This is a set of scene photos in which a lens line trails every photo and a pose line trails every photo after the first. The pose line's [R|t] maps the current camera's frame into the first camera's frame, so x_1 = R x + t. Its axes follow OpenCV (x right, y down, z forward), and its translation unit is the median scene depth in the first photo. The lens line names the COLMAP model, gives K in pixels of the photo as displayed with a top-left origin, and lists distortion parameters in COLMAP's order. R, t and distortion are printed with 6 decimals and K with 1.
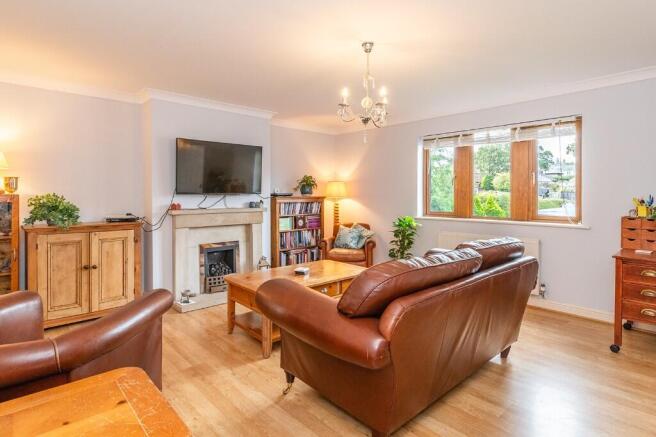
lens RADIAL K [[348.4, 0, 336.0], [0, 348.4, 192.6], [0, 0, 1]] dist [0.002008, 0.000326]
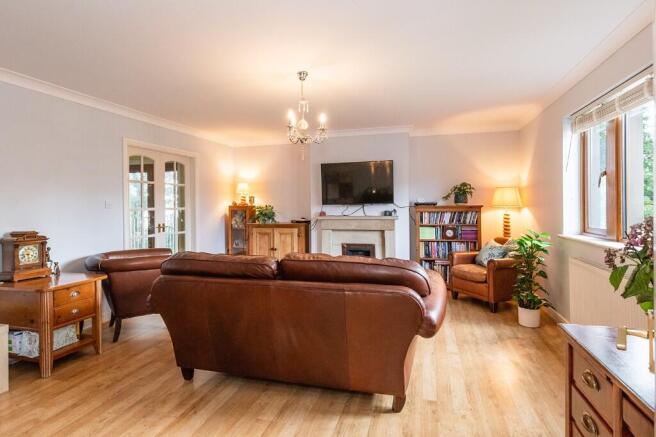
lens RADIAL K [[348.4, 0, 333.2], [0, 348.4, 204.3], [0, 0, 1]] dist [0.002008, 0.000326]
pose [[0.520031, -0.004674, -0.854134, 0.625089], [0.017818, 0.999827, 0.005377, -0.002934], [0.853961, -0.018015, 0.520024, 0.274952]]
